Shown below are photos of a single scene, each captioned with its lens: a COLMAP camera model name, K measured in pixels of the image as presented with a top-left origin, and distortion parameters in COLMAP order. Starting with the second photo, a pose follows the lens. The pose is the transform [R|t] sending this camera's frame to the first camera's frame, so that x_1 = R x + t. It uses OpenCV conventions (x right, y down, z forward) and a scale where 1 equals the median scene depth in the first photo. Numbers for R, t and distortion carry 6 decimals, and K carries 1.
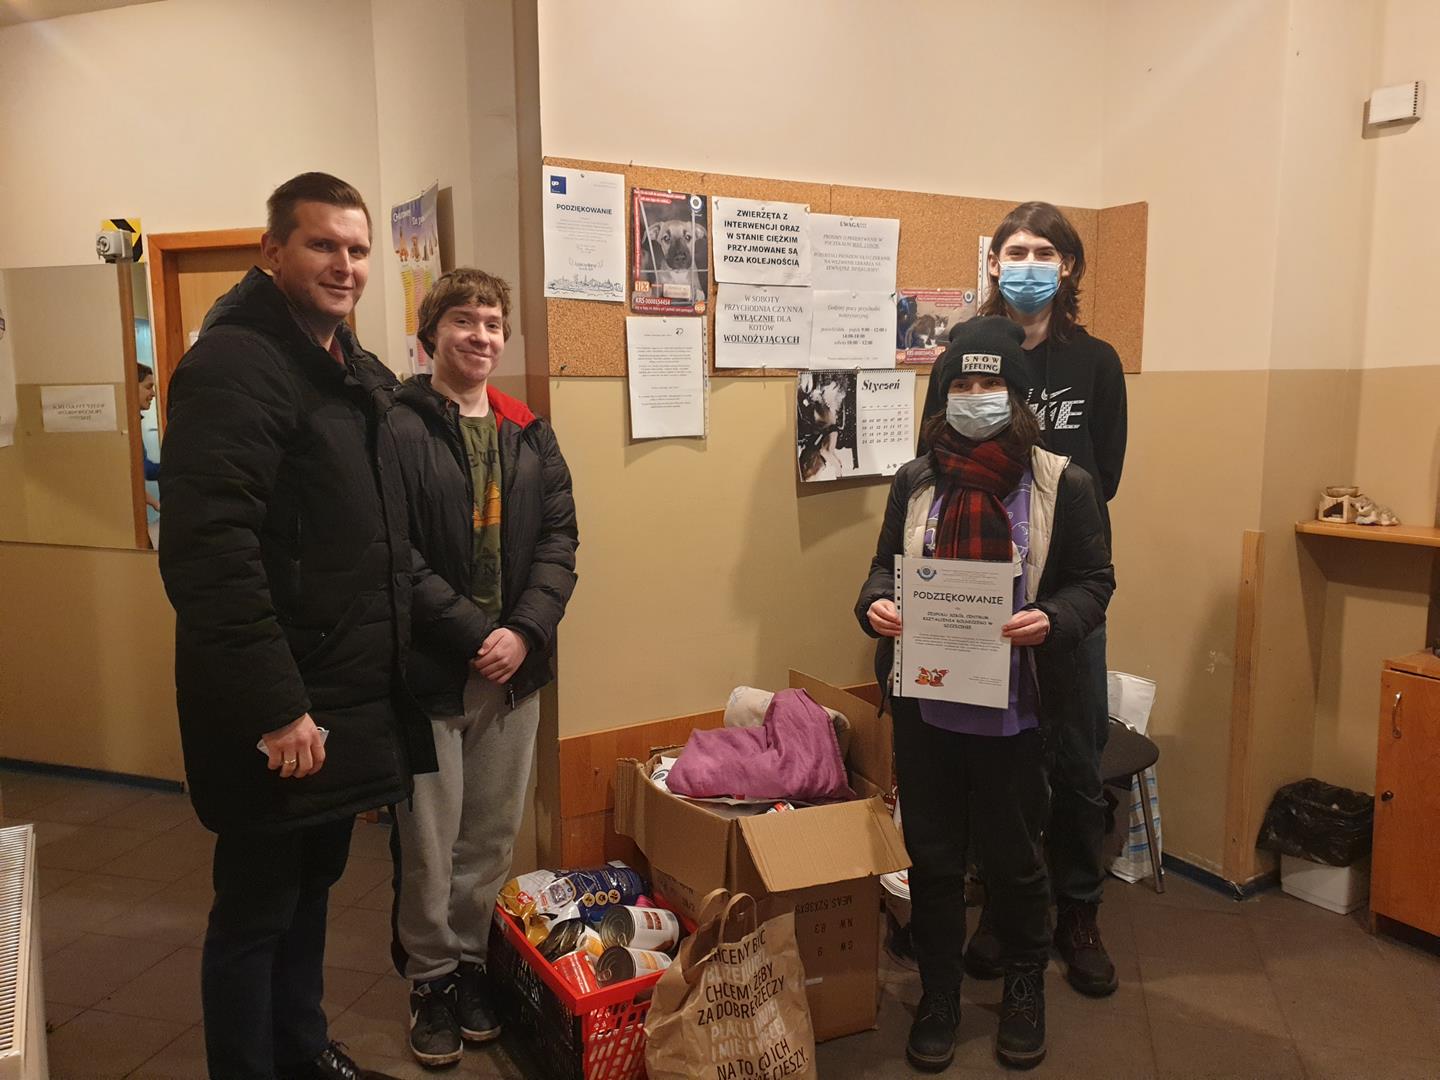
lens RADIAL K [[1098.9, 0, 720.0], [0, 1098.9, 540.0], [0, 0, 1]] dist [0.002512, -0.073644]
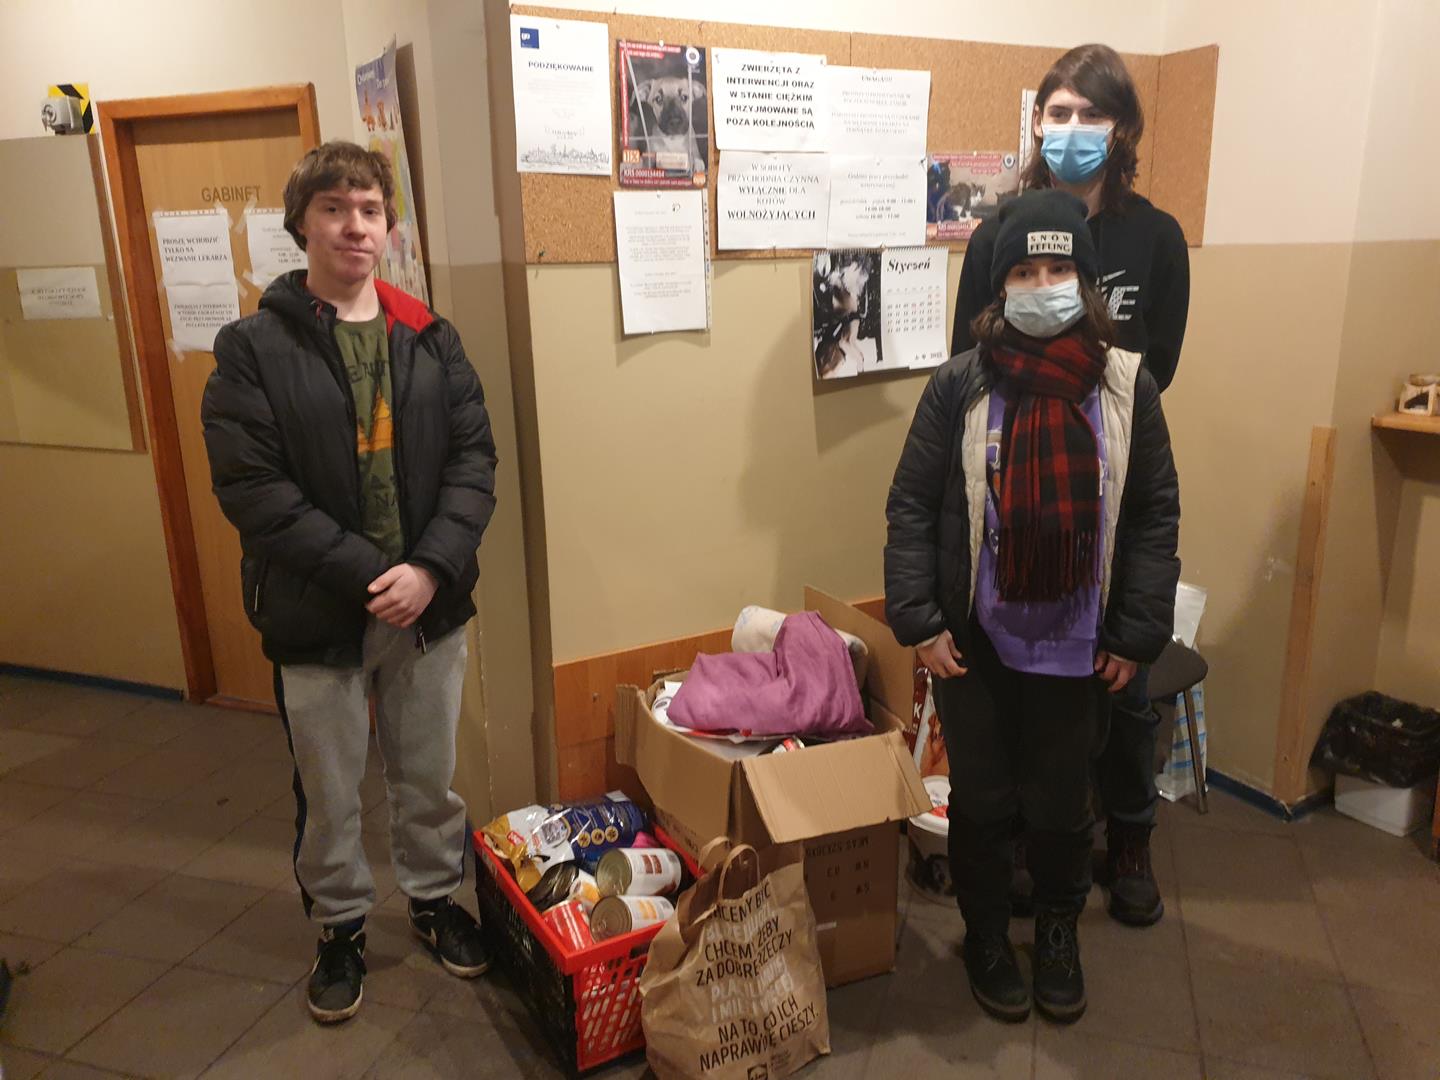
lens RADIAL K [[1108.4, 0, 732.4], [0, 1108.4, 539.8], [0, 0, 1]] dist [-0.013493, -0.002734]
pose [[0.999694, -0.007690, -0.023525, 0.026717], [0.010393, 0.993076, 0.117017, -0.030186], [0.022463, -0.117225, 0.992851, 0.091868]]
